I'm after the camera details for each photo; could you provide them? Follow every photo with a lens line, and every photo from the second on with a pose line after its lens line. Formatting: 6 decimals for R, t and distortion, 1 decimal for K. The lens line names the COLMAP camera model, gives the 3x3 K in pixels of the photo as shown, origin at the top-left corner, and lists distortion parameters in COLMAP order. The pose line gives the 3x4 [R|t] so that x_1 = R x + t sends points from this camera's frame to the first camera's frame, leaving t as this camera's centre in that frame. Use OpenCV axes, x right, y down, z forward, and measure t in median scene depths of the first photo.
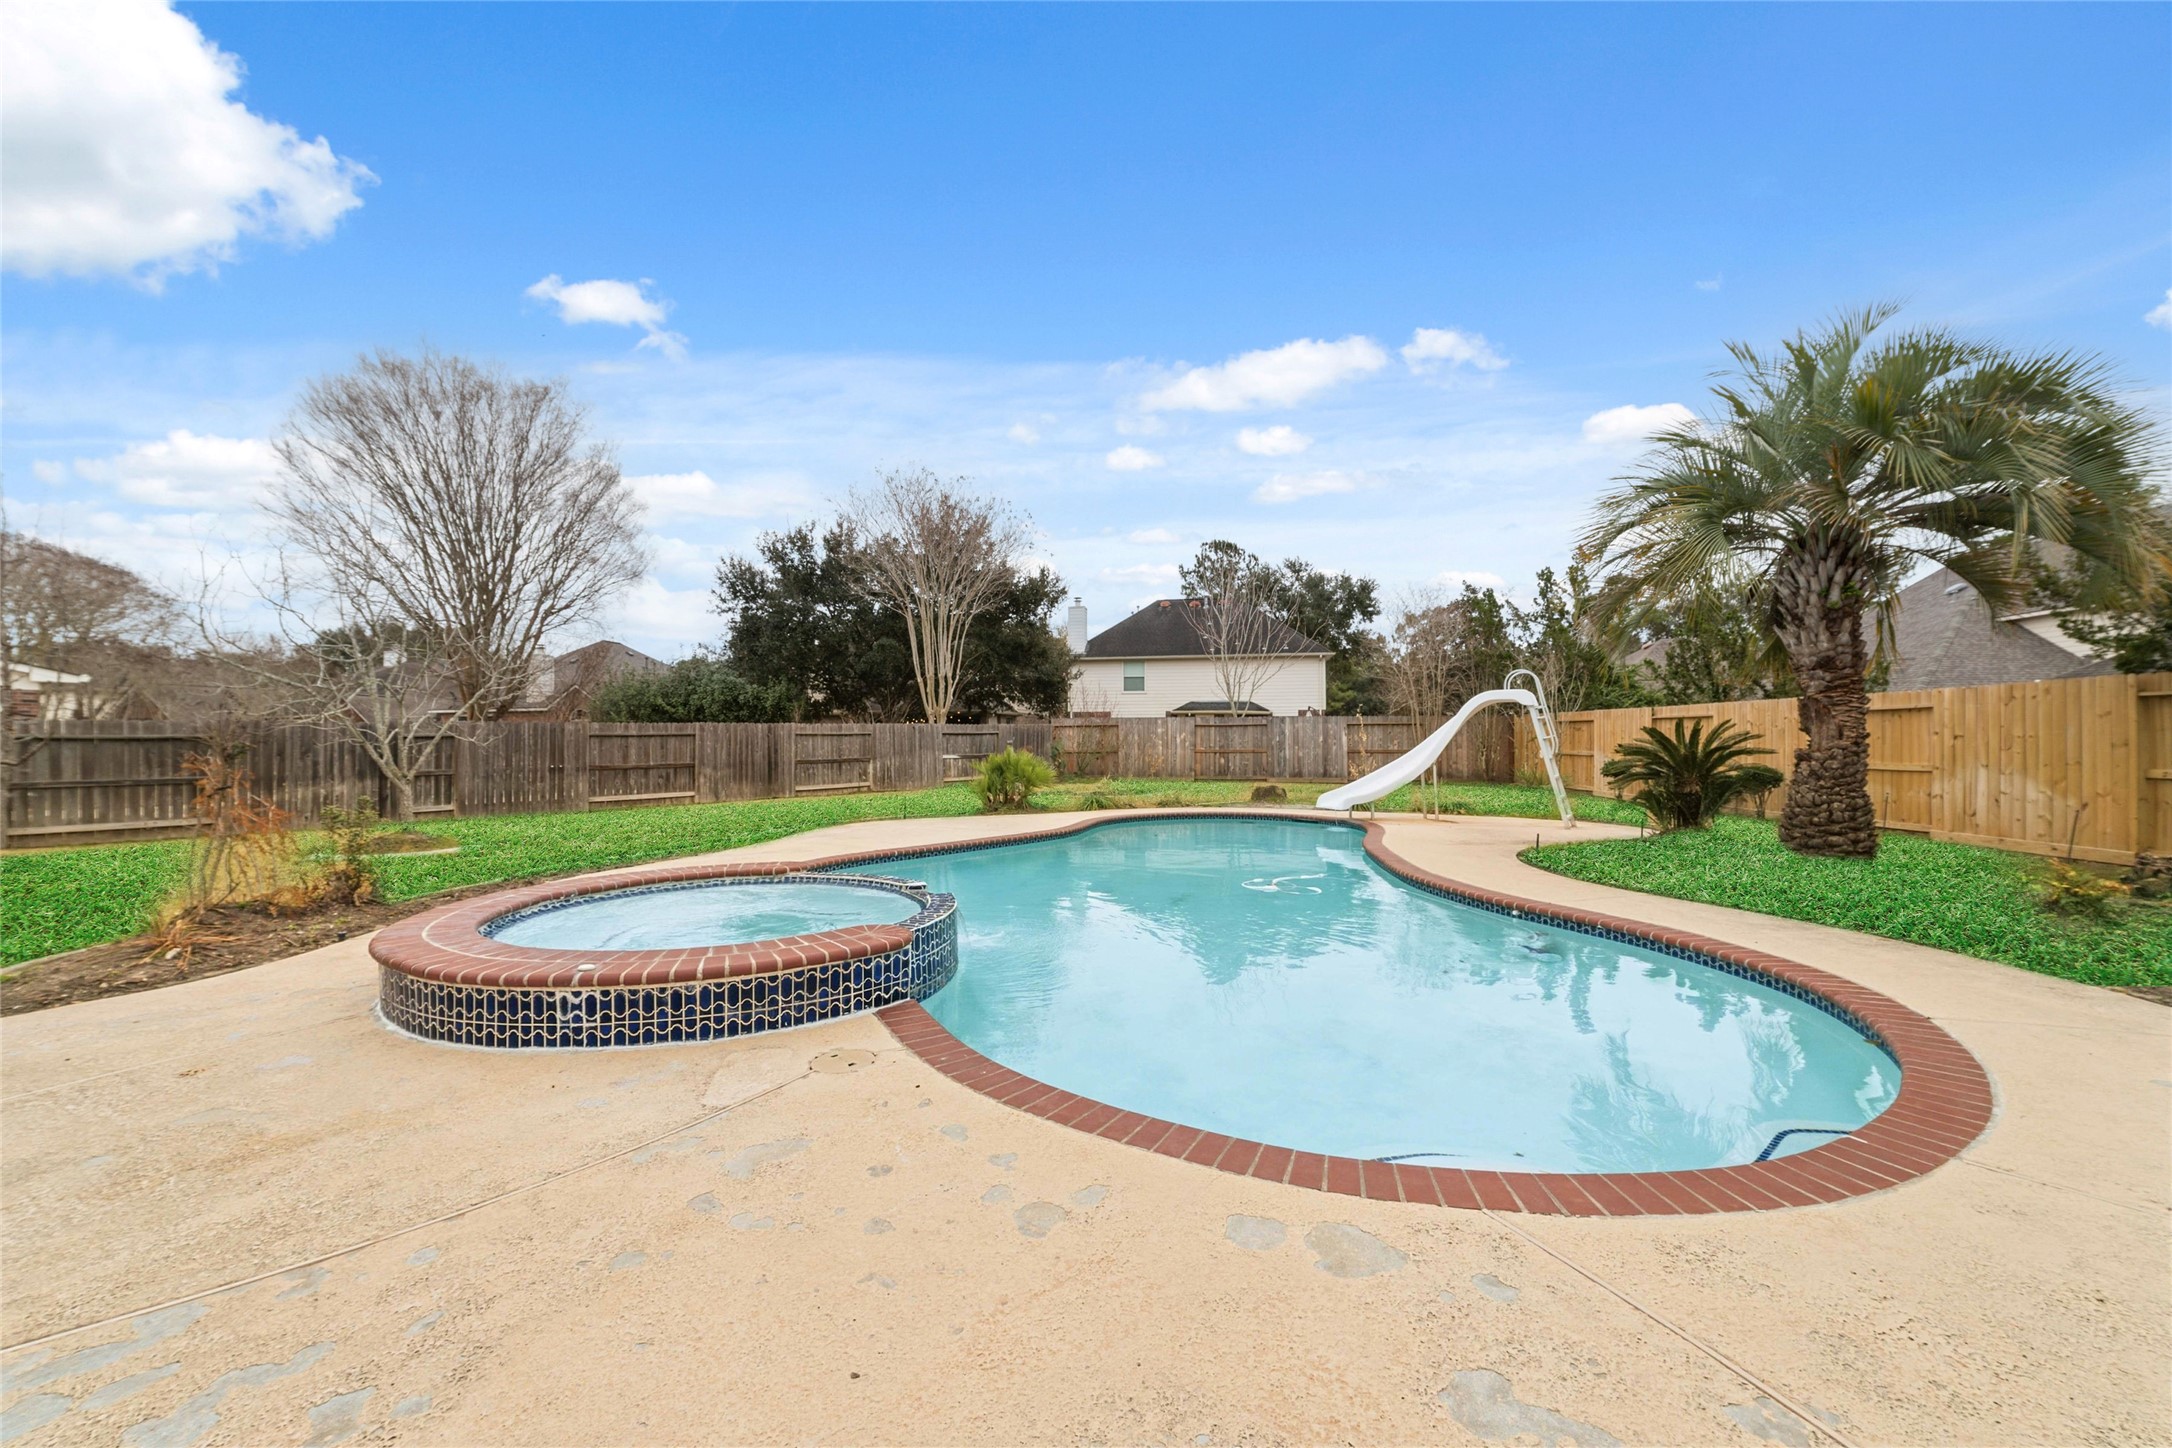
lens RADIAL K [[2026.4, 0, 1086.1], [0, 2026.4, 799.8], [0, 0, 1]] dist [-0.138947, 0.347756]
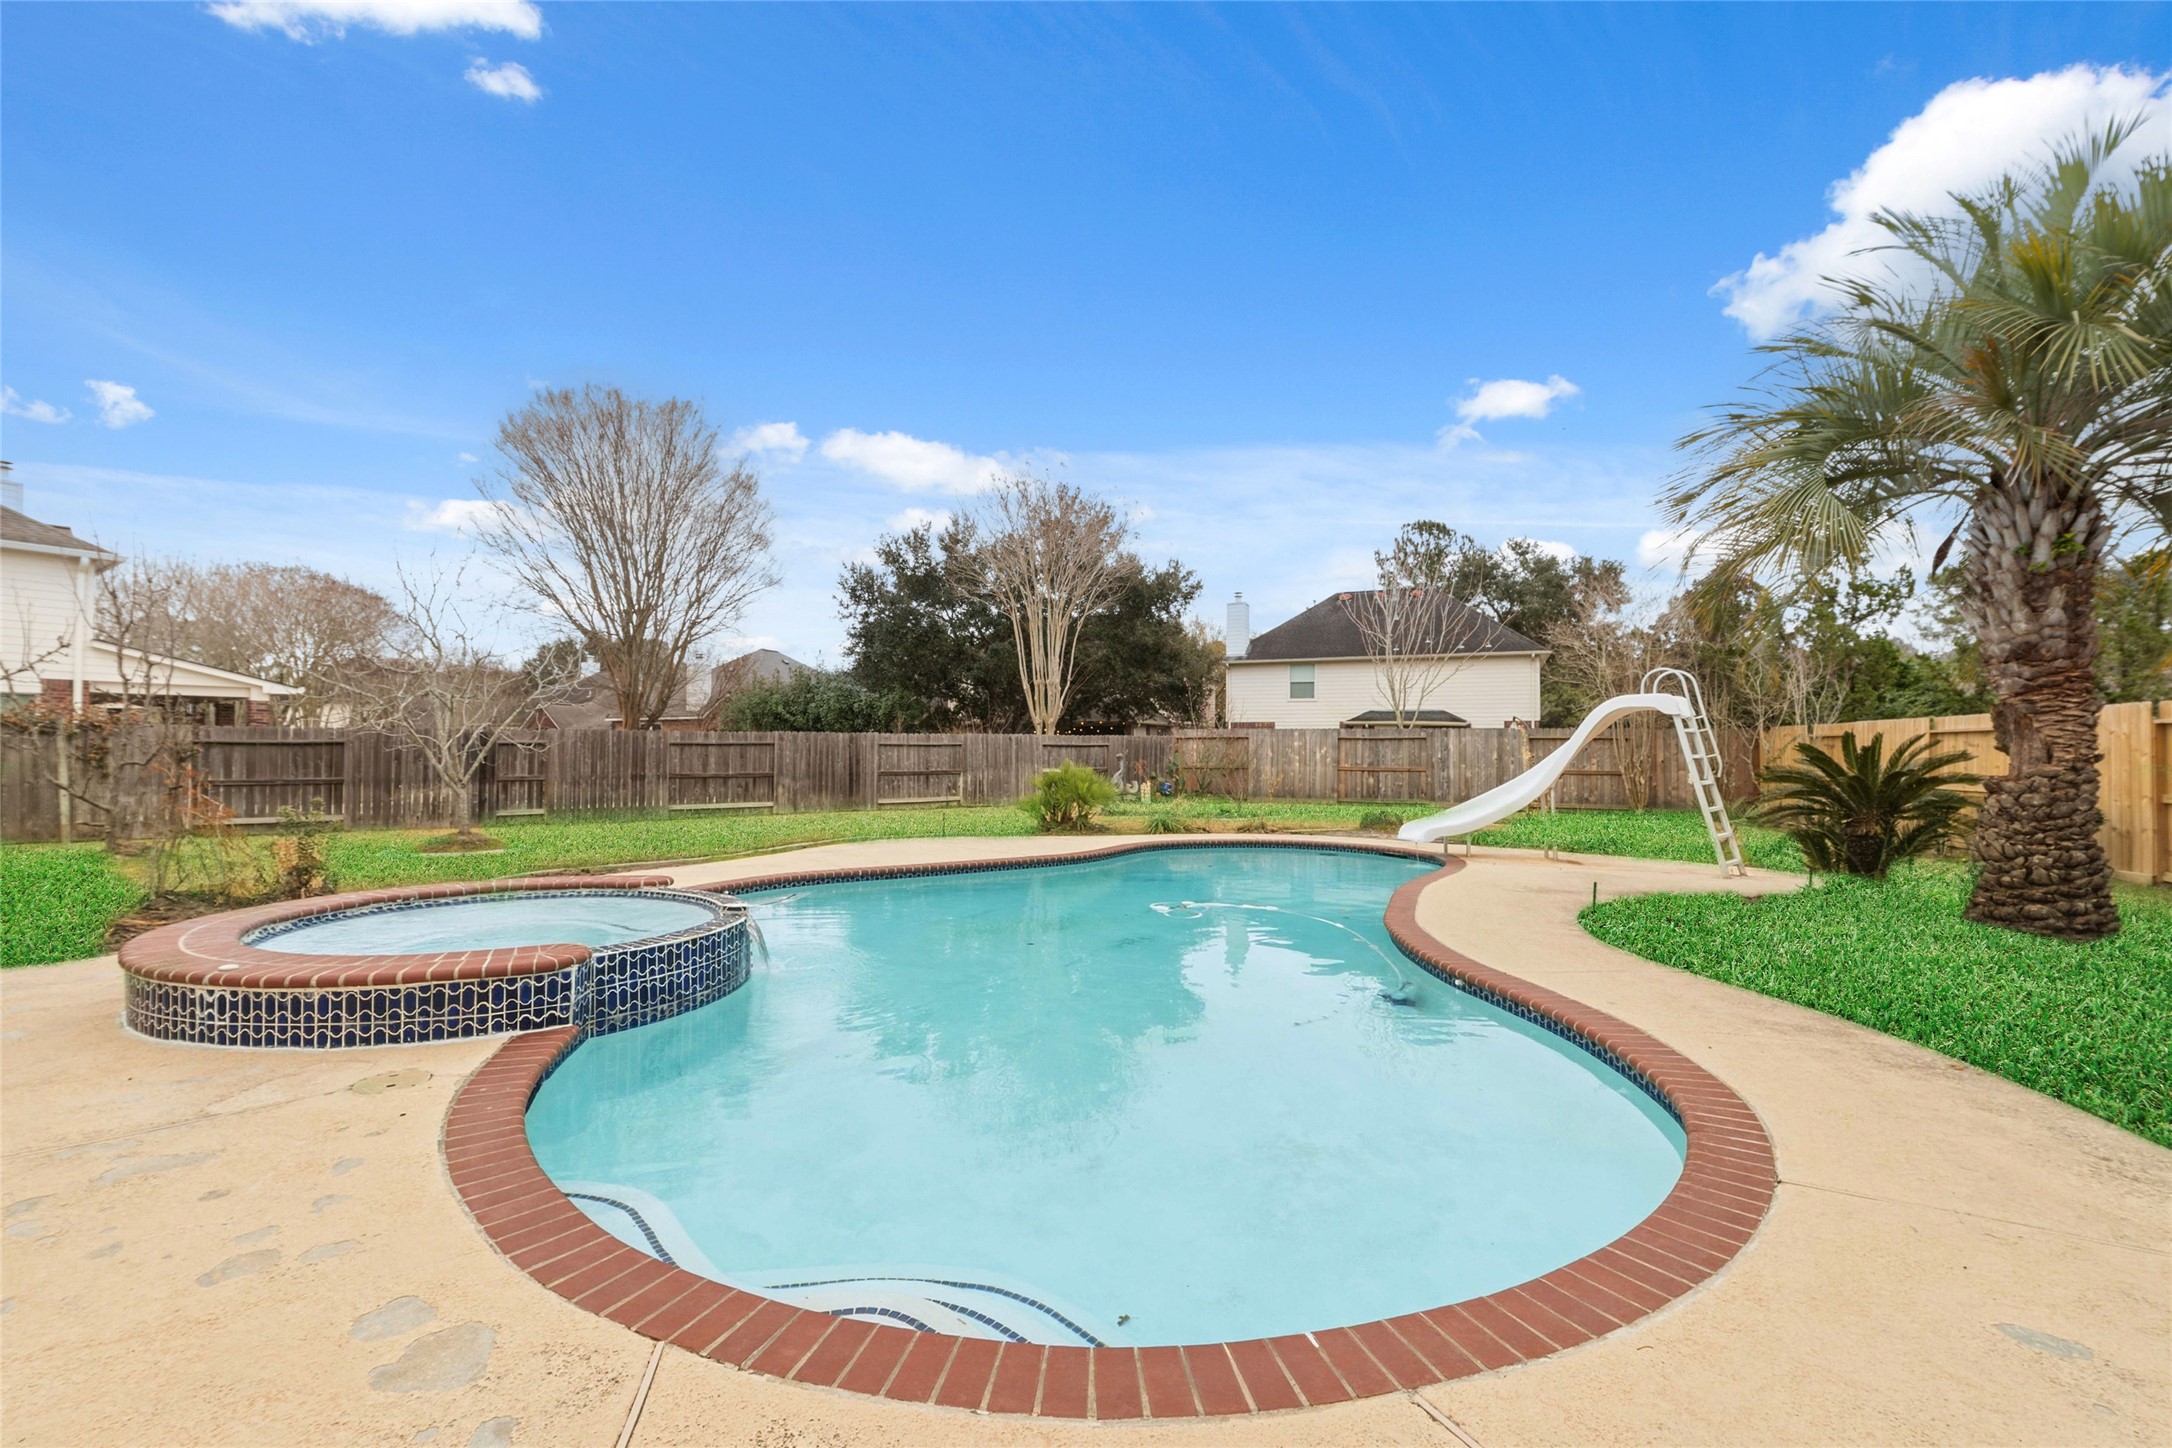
lens RADIAL K [[2026.4, 0, 1086.1], [0, 2026.4, 799.8], [0, 0, 1]] dist [-0.138947, 0.347756]
pose [[0.853900, 0.022135, -0.519967, 0.439611], [-0.025354, 0.999678, 0.000918, -0.009730], [0.519820, 0.012399, 0.854186, 0.236849]]
